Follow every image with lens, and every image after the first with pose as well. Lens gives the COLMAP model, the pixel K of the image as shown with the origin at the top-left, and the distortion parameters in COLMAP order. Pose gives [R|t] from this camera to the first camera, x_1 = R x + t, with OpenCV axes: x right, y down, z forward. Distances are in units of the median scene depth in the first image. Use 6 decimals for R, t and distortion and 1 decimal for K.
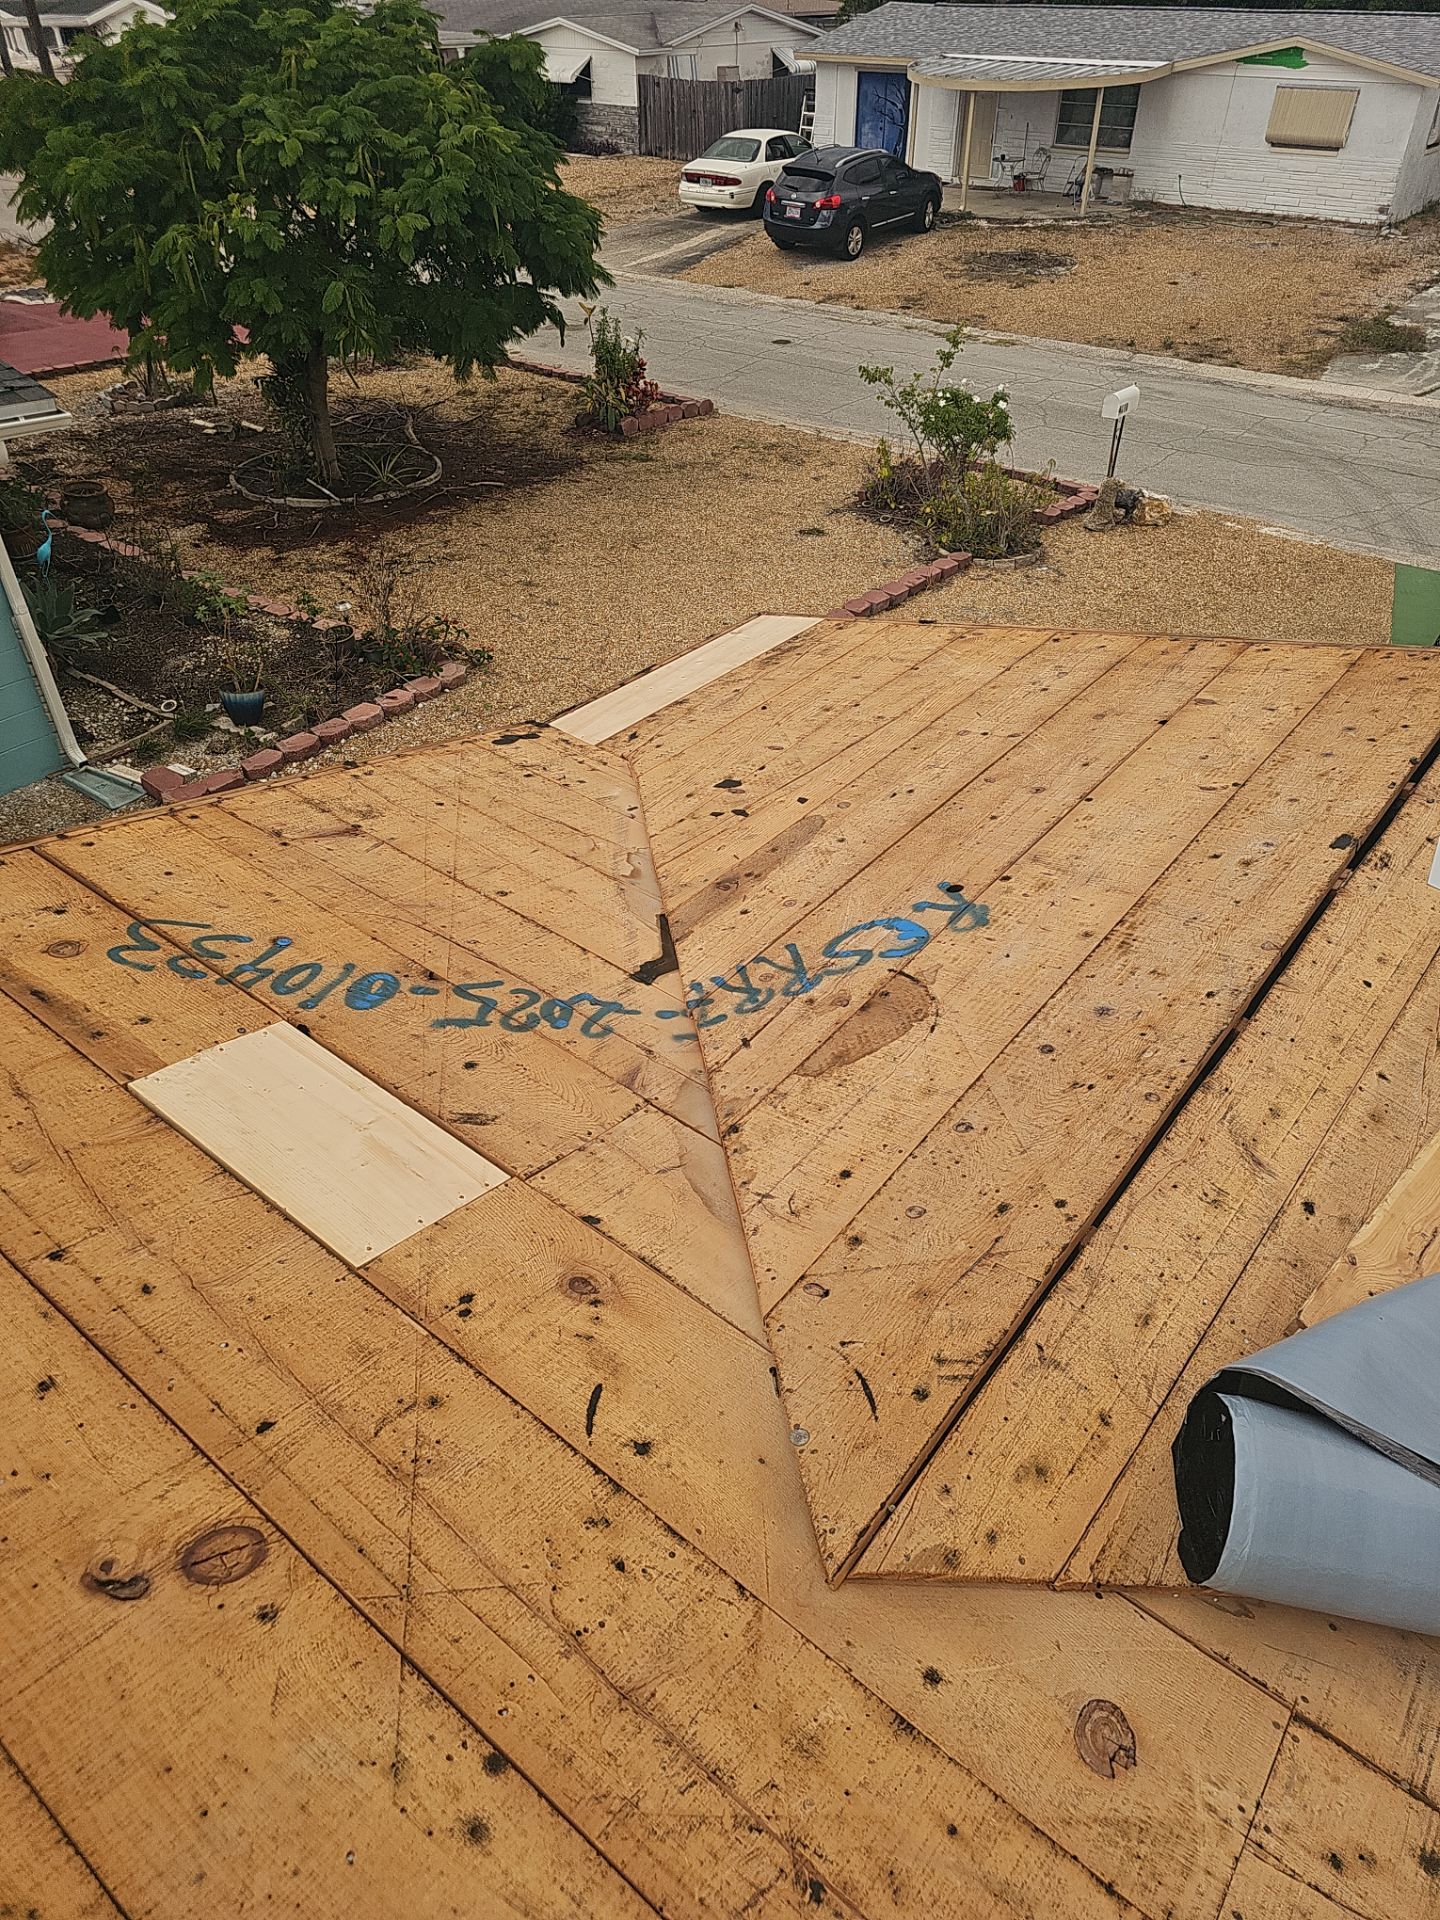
lens RADIAL K [[1241.3, 0, 737.0], [0, 1241.3, 922.1], [0, 0, 1]] dist [0.035180, -0.028124]
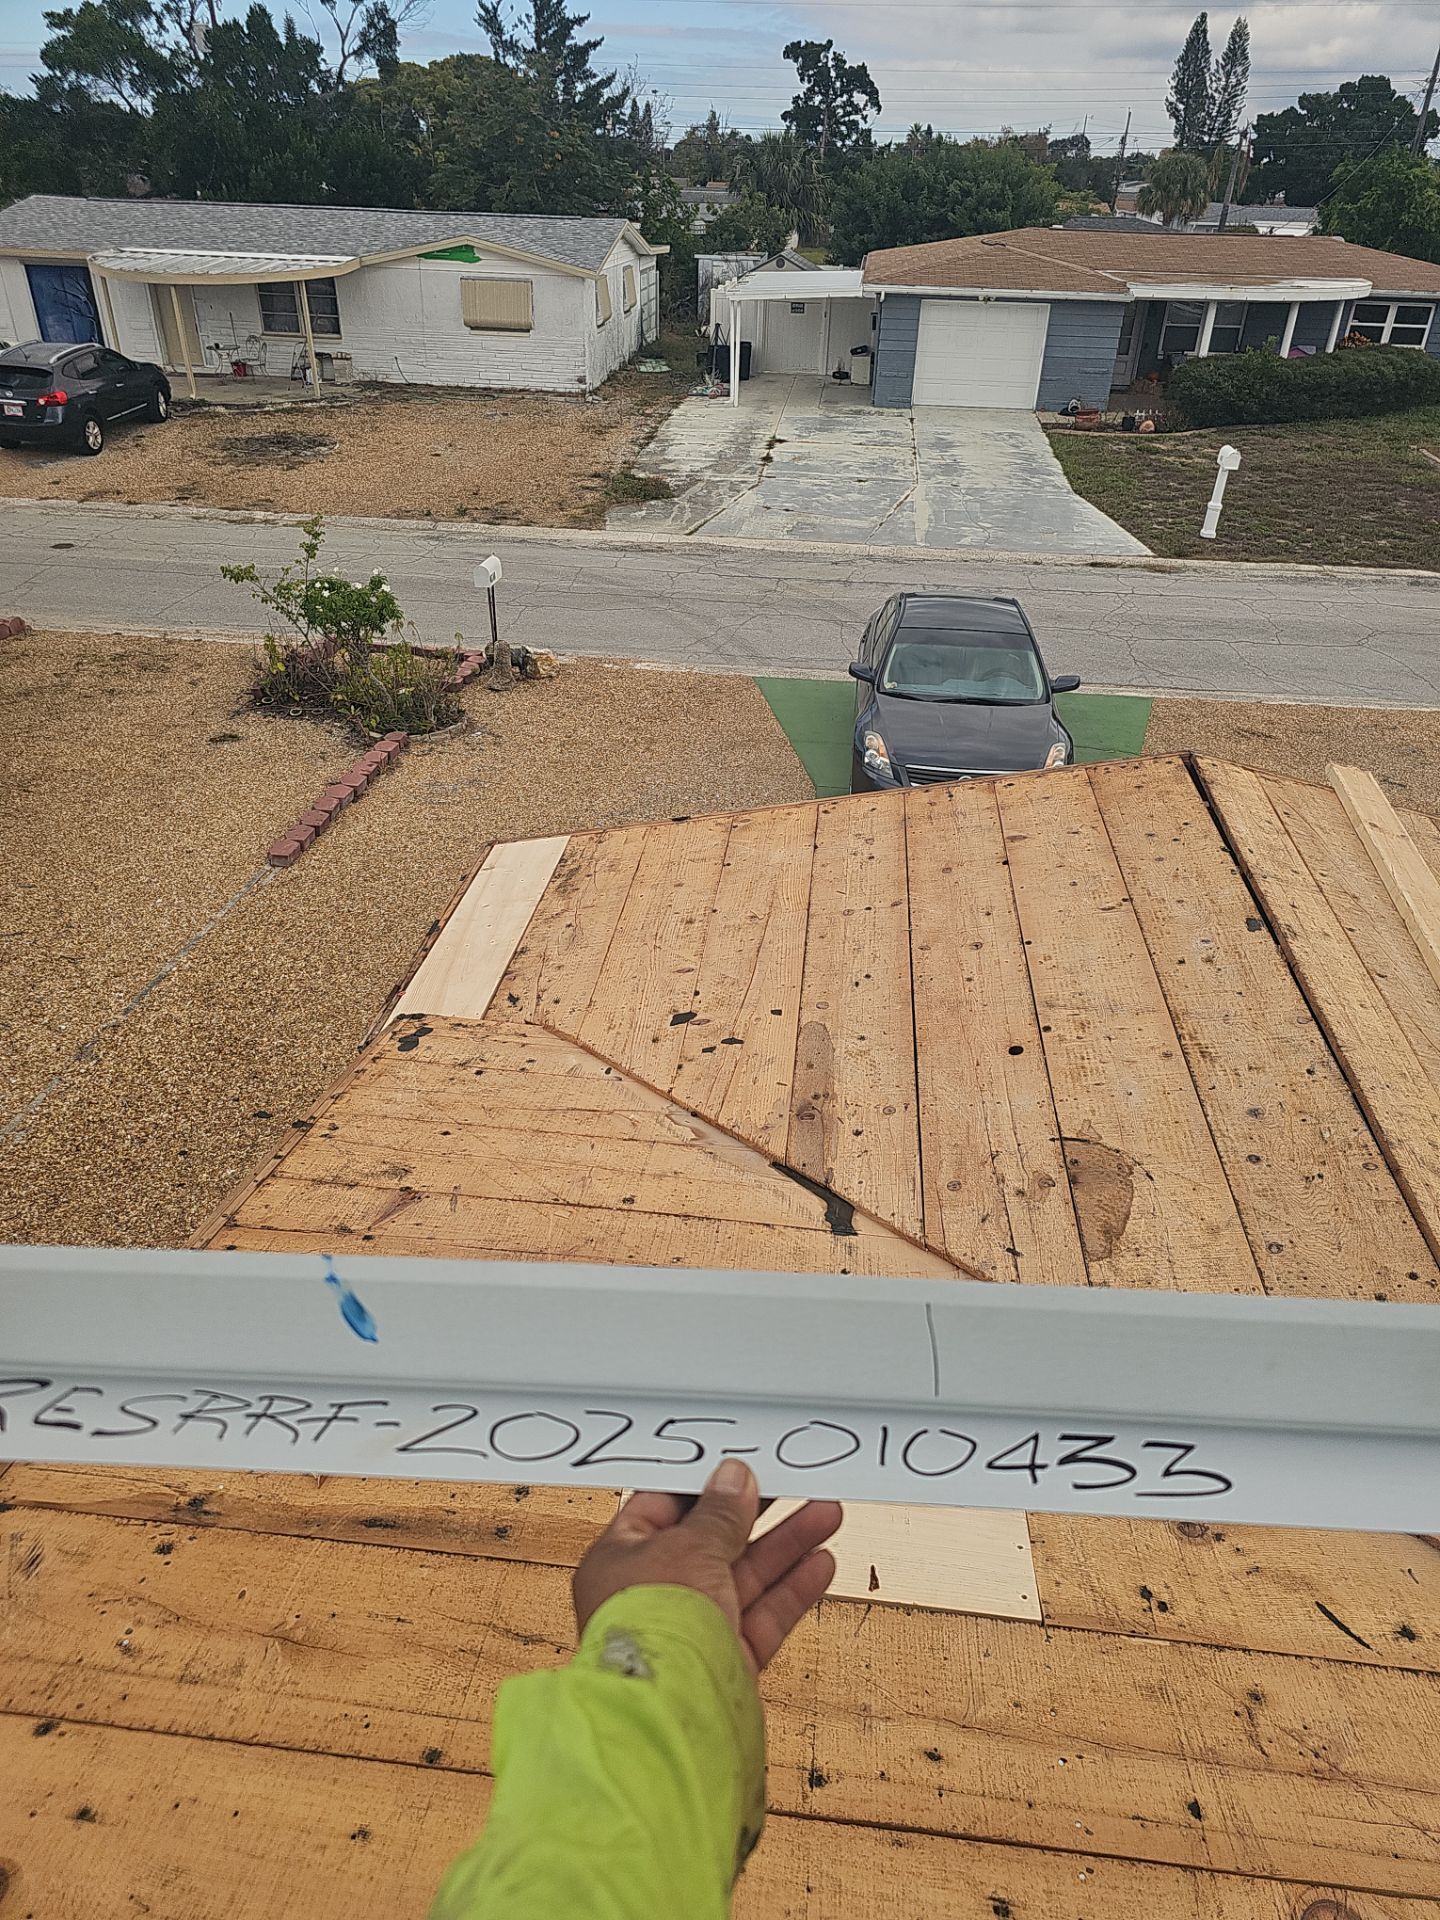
lens RADIAL K [[1241.3, 0, 705.8], [0, 1241.3, 957.3], [0, 0, 1]] dist [0.035180, -0.028124]
pose [[0.846878, -0.262785, 0.462323, -0.460678], [0.301188, 0.953515, -0.009732, -0.150580], [-0.438274, 0.147488, 0.886658, 0.107803]]
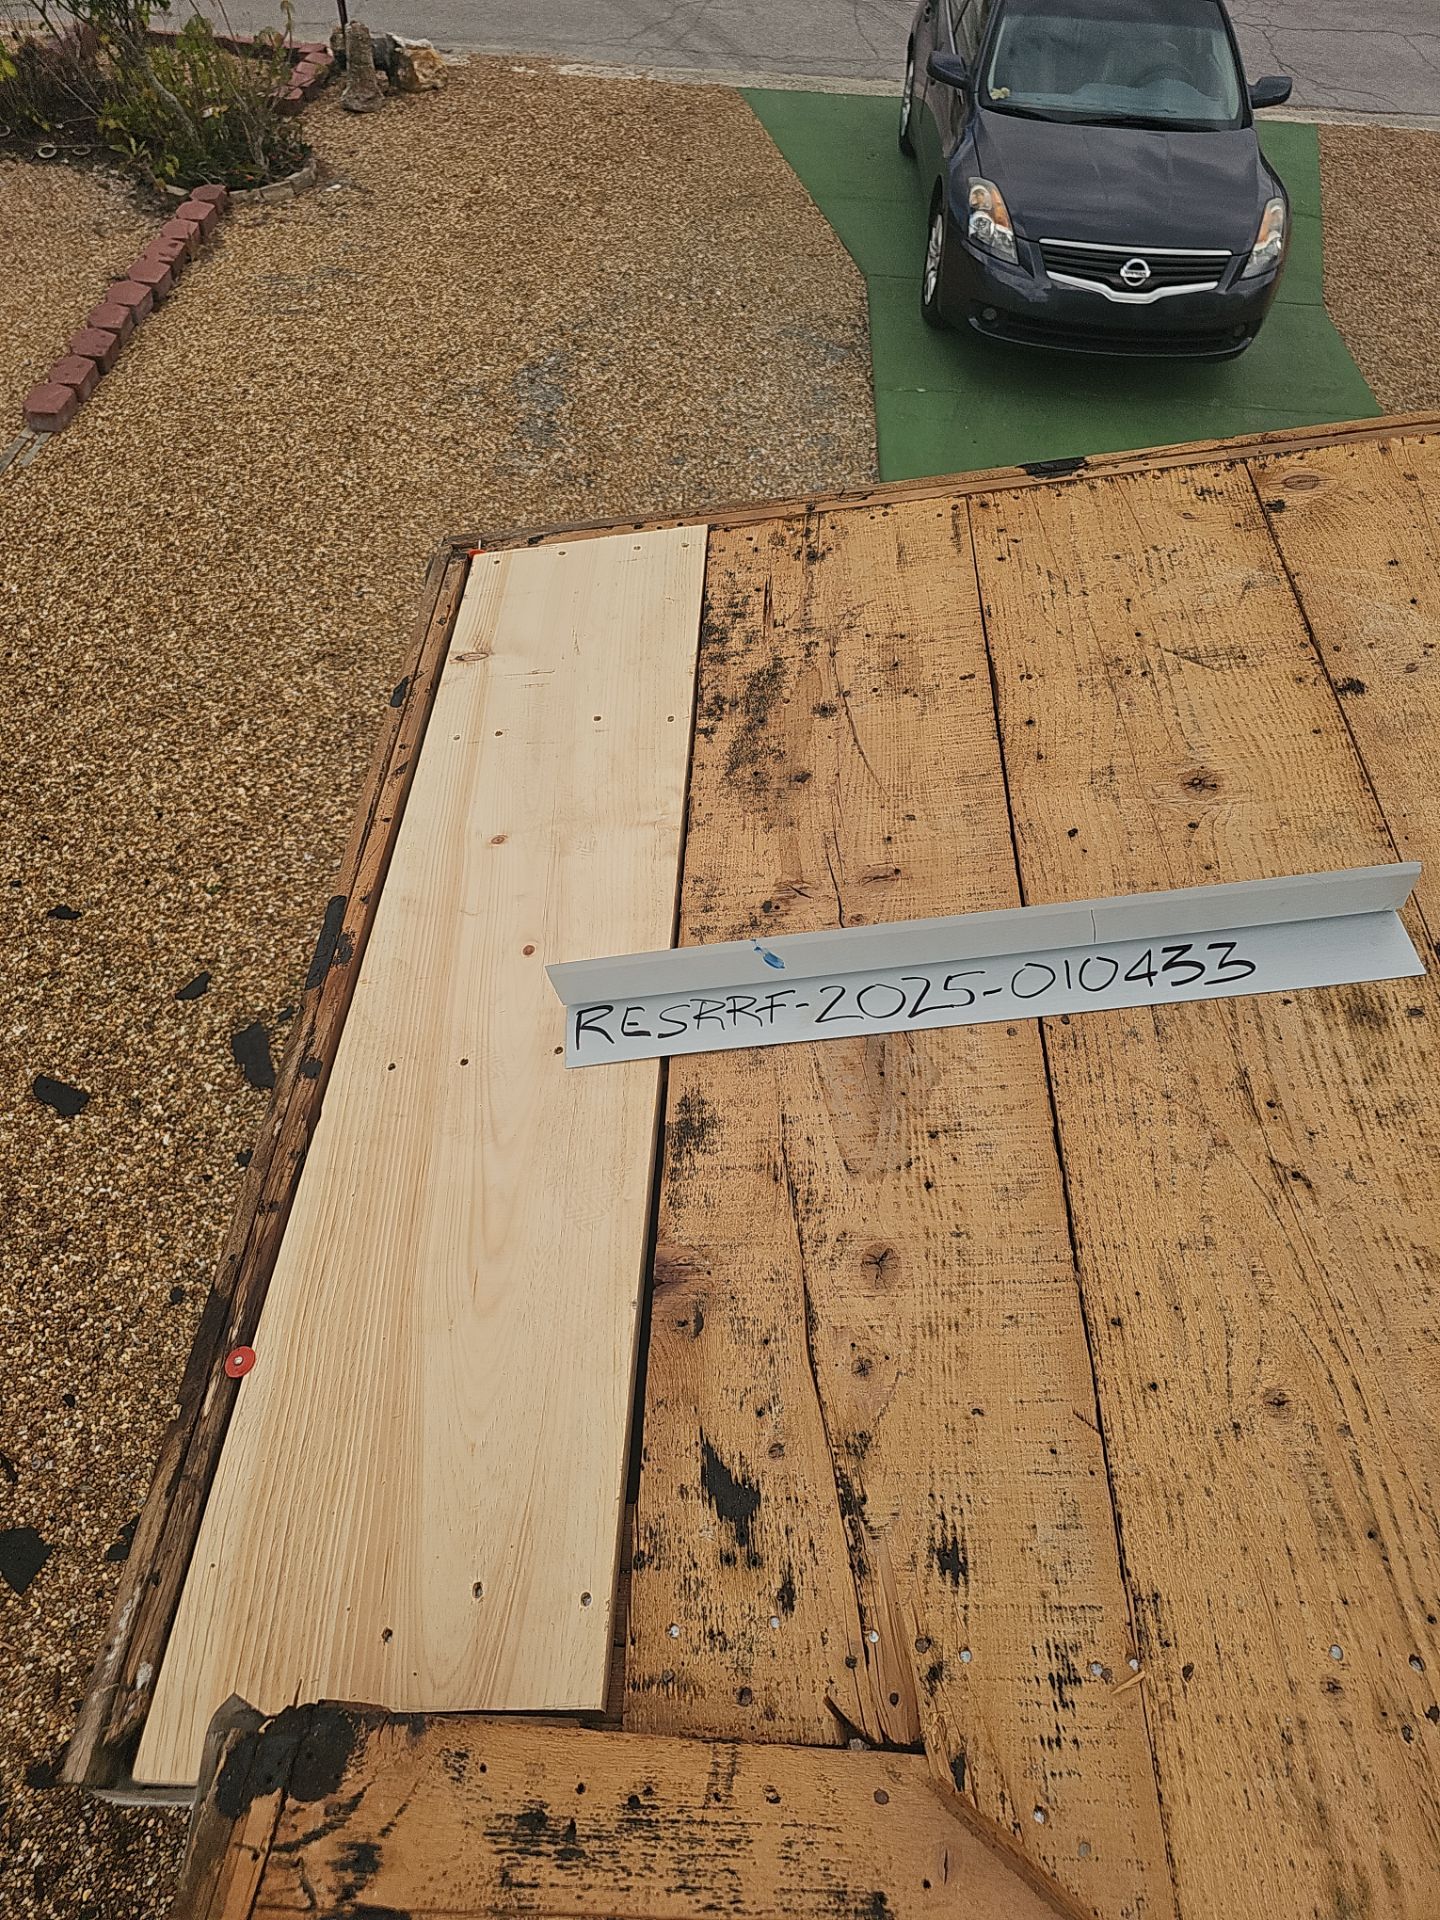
lens RADIAL K [[1241.3, 0, 693.5], [0, 1241.3, 936.5], [0, 0, 1]] dist [0.035180, -0.028124]
pose [[0.809289, -0.442576, 0.386236, -0.153131], [0.318608, 0.883123, 0.344358, -0.370668], [-0.493499, -0.155627, 0.855710, 0.988707]]
